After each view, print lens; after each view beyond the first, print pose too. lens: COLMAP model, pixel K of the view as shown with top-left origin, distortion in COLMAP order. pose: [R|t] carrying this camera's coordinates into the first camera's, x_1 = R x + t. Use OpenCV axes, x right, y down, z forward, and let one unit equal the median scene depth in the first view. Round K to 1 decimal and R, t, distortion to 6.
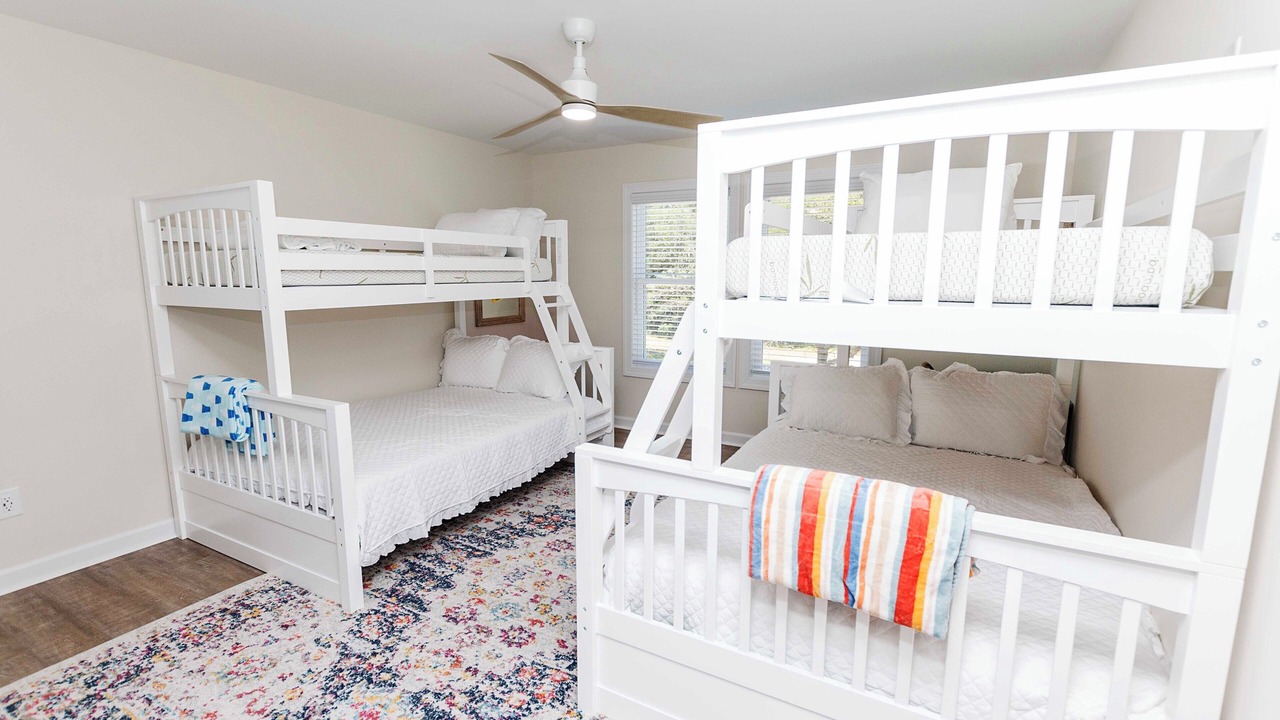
lens RADIAL K [[575.1, 0, 640.1], [0, 575.1, 361.7], [0, 0, 1]] dist [0.000157, -0.000116]
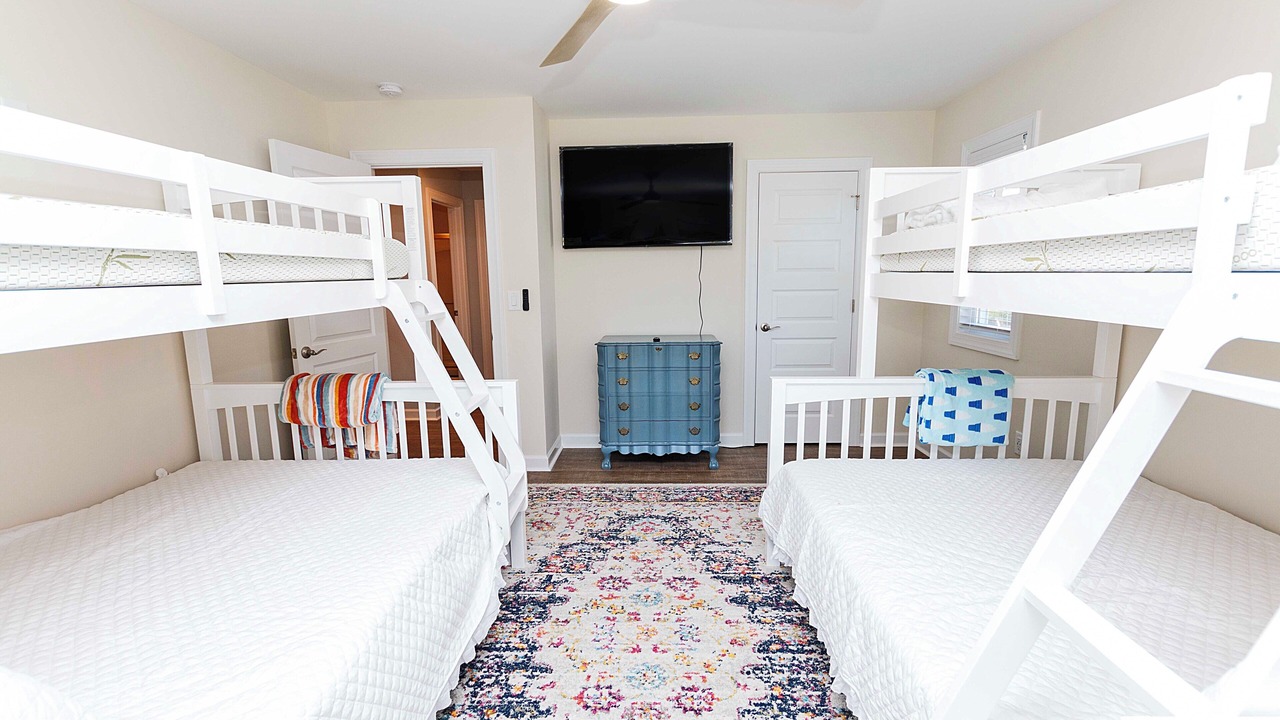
lens RADIAL K [[575.1, 0, 640.3], [0, 575.1, 361.6], [0, 0, 1]] dist [0.000157, -0.000116]
pose [[-0.889181, 0.074057, -0.451522, 0.194707], [-0.063715, 0.957160, 0.282463, -0.235159], [0.453097, 0.279929, -0.846370, 1.675343]]
